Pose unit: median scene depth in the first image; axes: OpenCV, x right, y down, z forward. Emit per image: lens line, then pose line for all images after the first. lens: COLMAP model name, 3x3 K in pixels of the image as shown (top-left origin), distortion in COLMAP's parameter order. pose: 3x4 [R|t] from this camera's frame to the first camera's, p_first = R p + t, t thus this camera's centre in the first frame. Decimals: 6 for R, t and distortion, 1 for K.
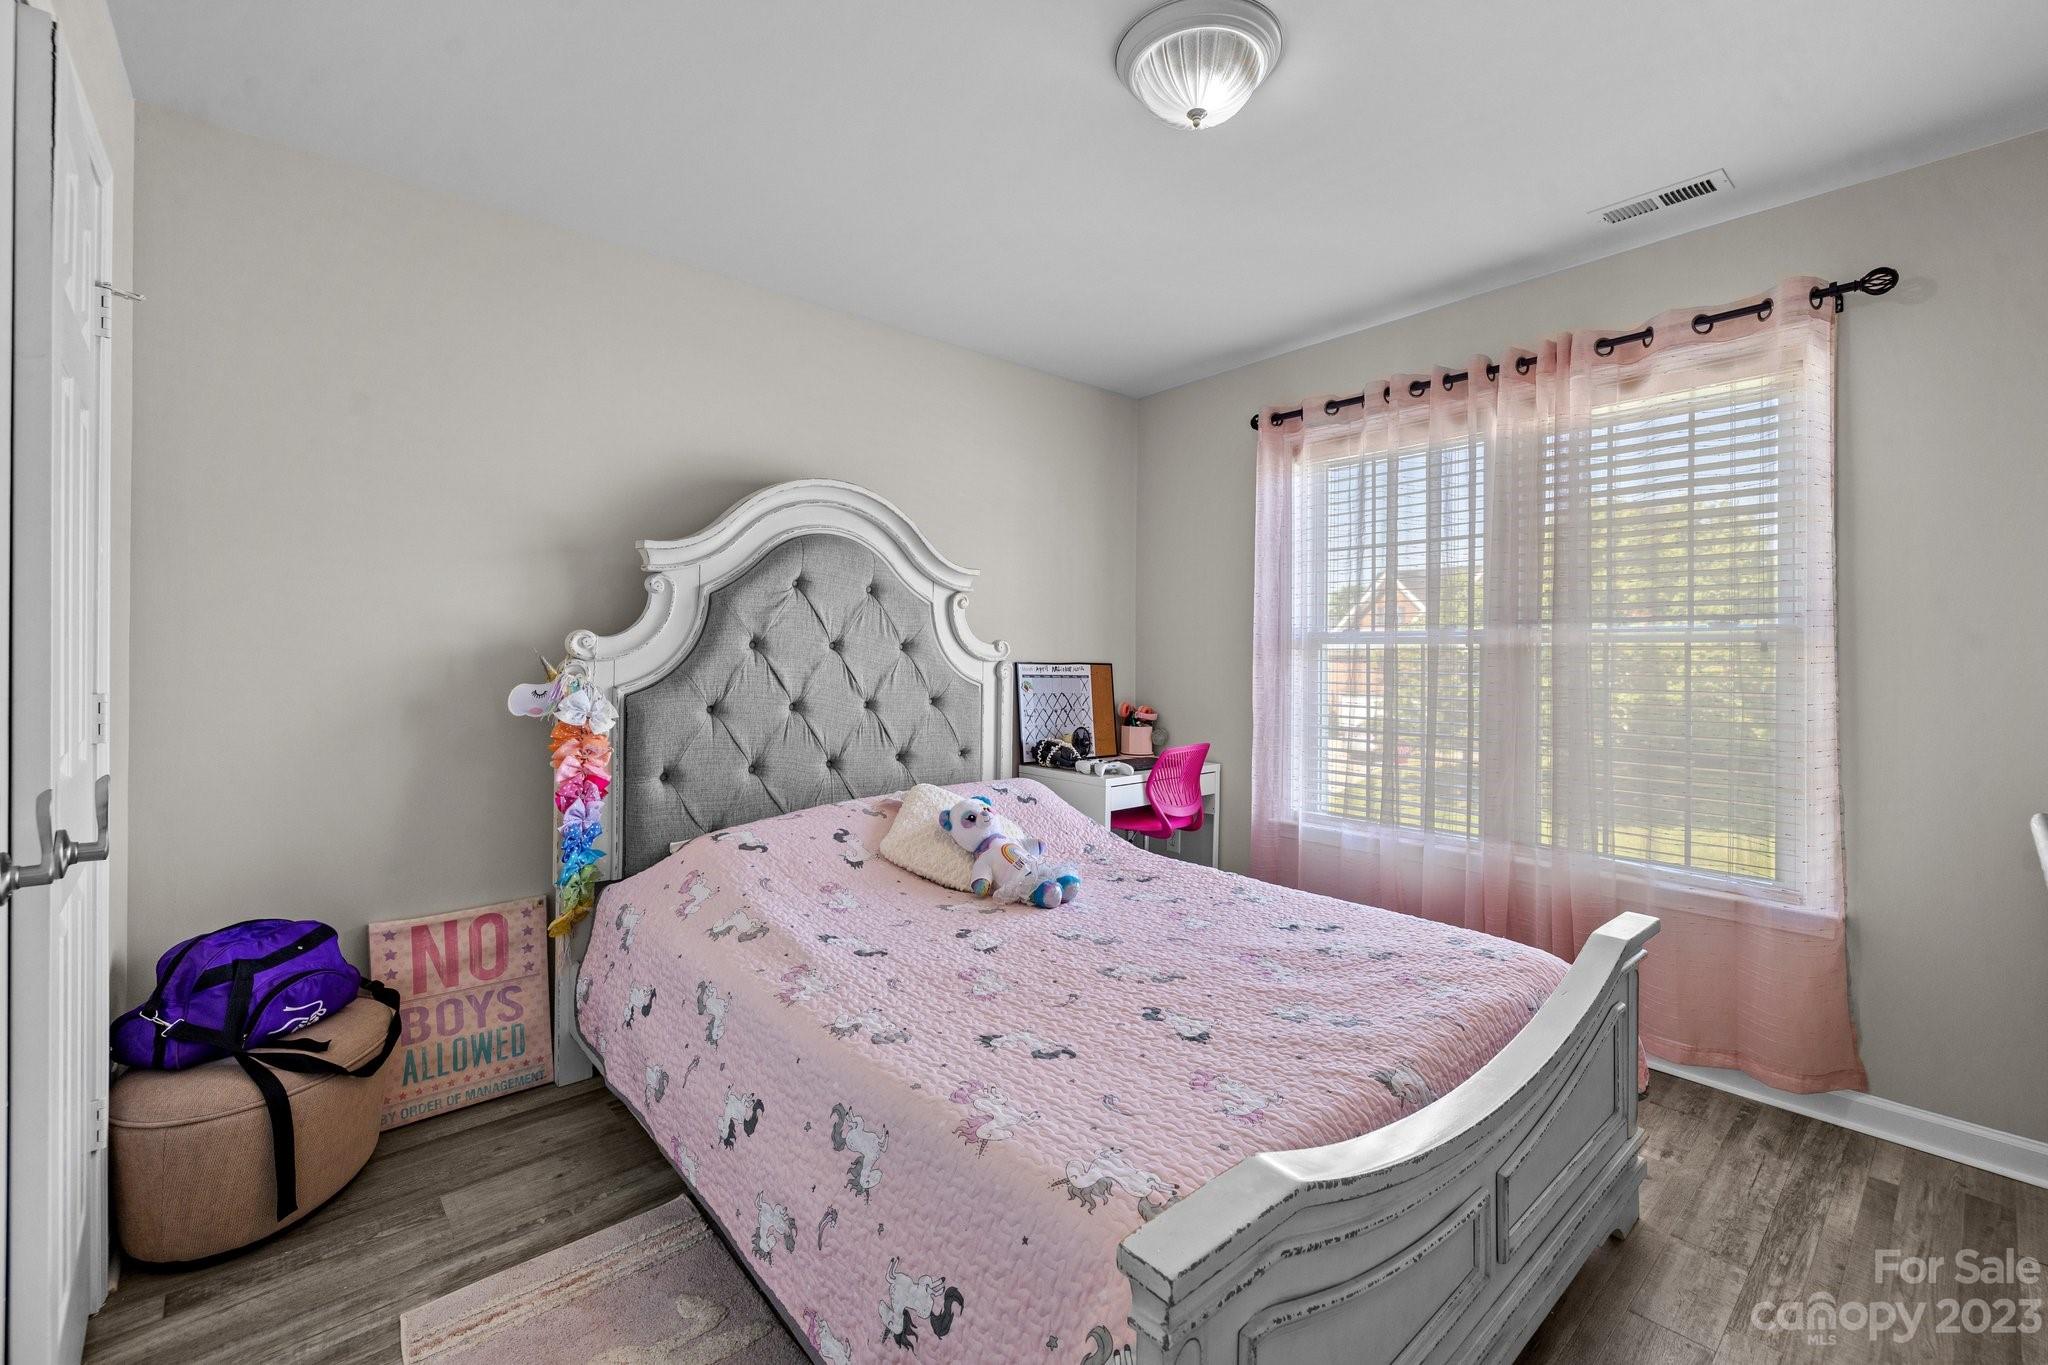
lens RADIAL K [[855.1, 0, 1022.0], [0, 855.1, 664.8], [0, 0, 1]] dist [0.000409, 0.000114]
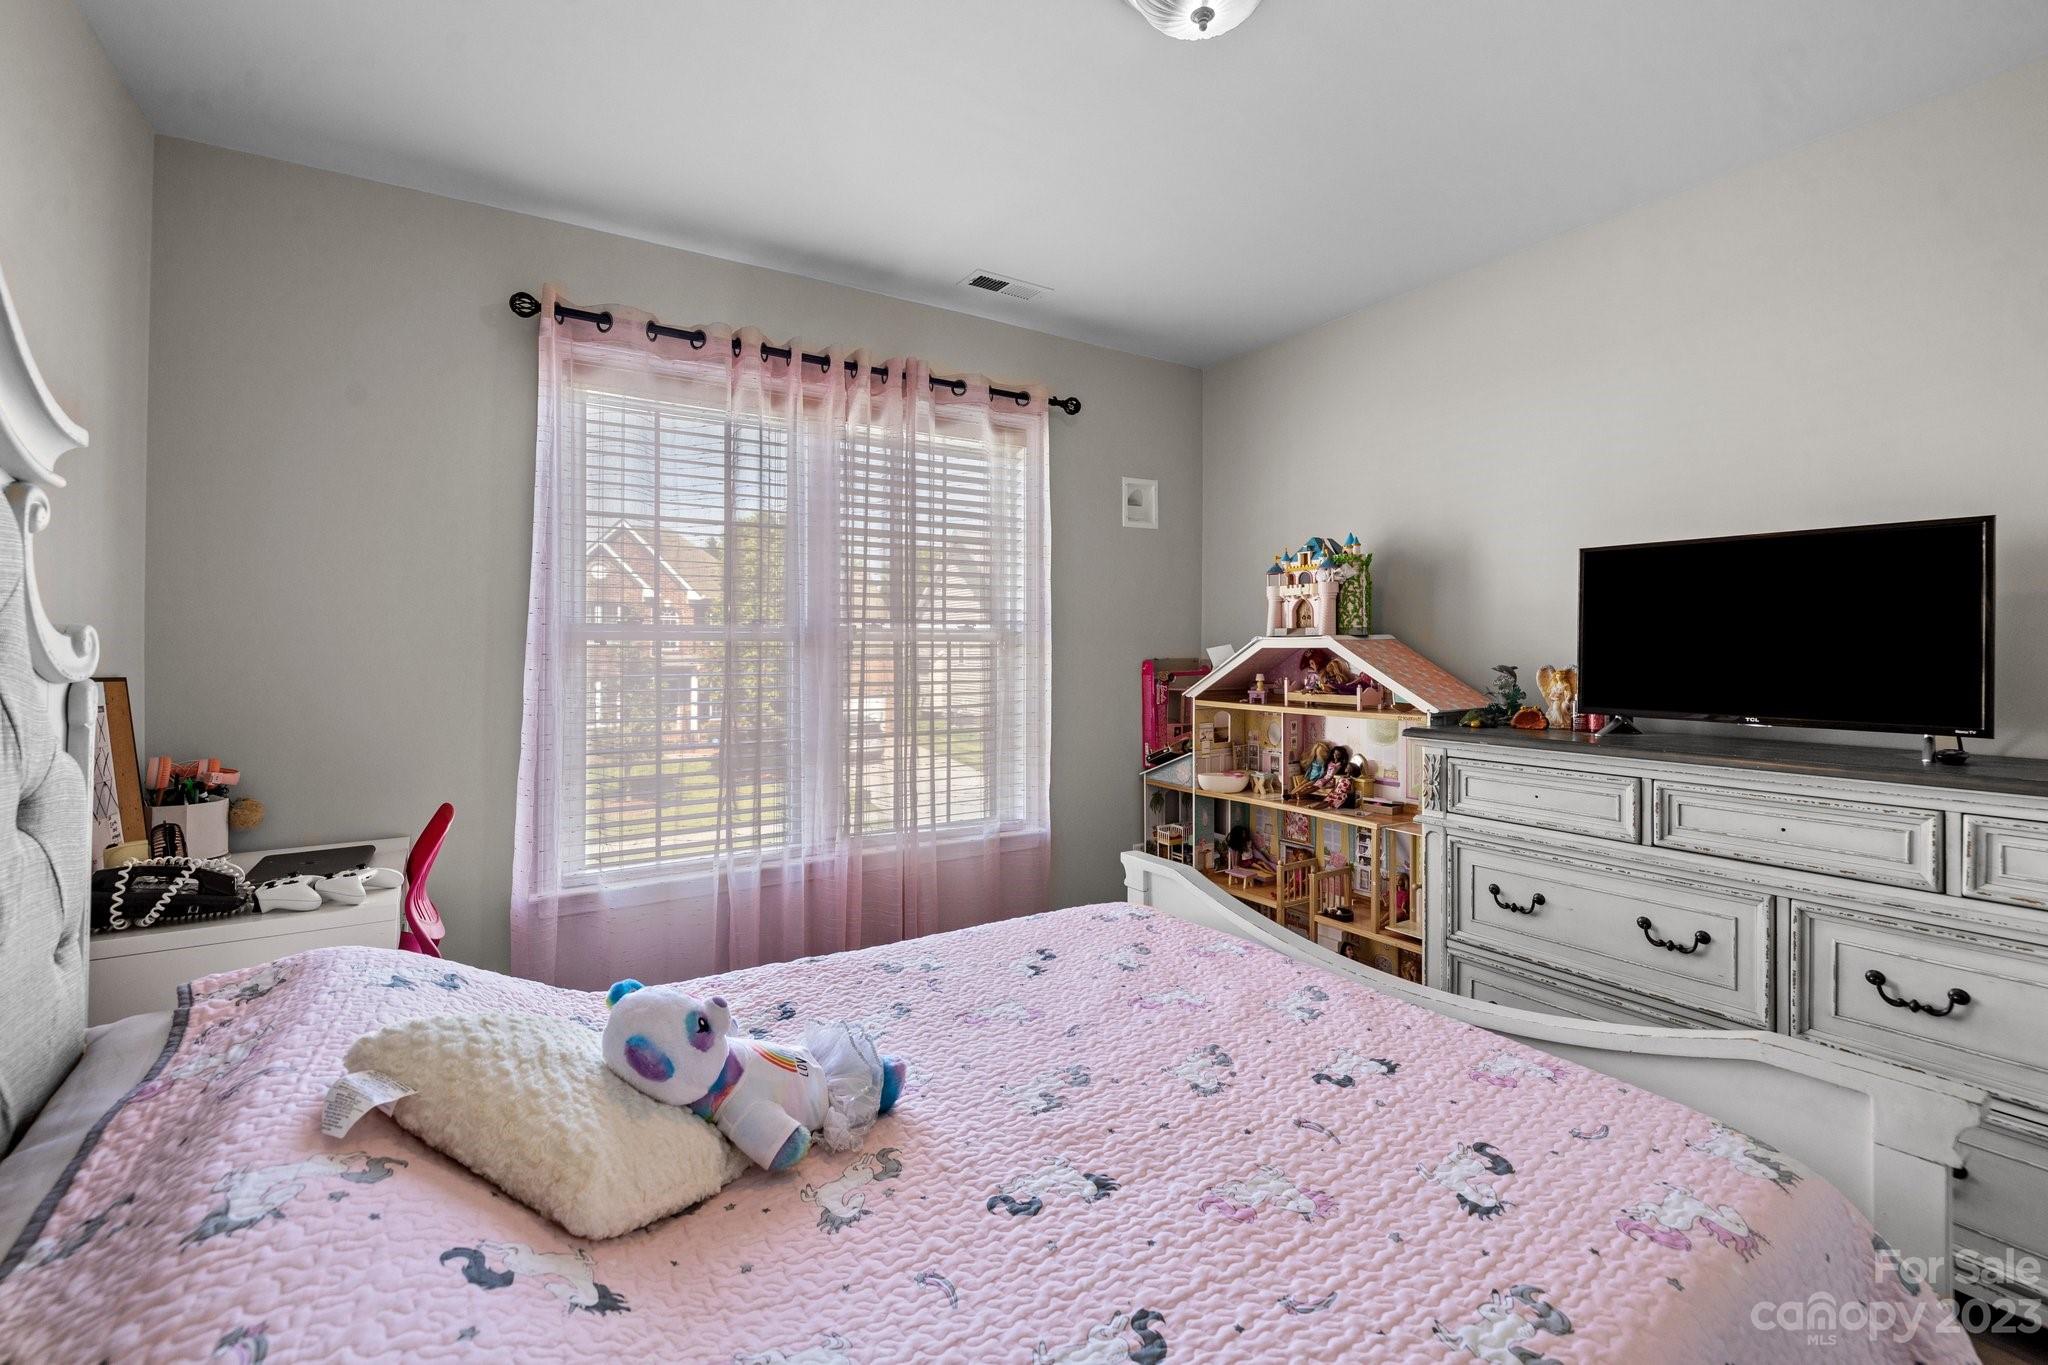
lens RADIAL K [[855.1, 0, 1052.4], [0, 855.1, 650.8], [0, 0, 1]] dist [0.000409, 0.000114]
pose [[0.151598, -0.006362, 0.988422, -0.489386], [0.015080, 0.999878, 0.004123, -0.017903], [-0.988327, 0.014281, 0.151675, 0.768048]]
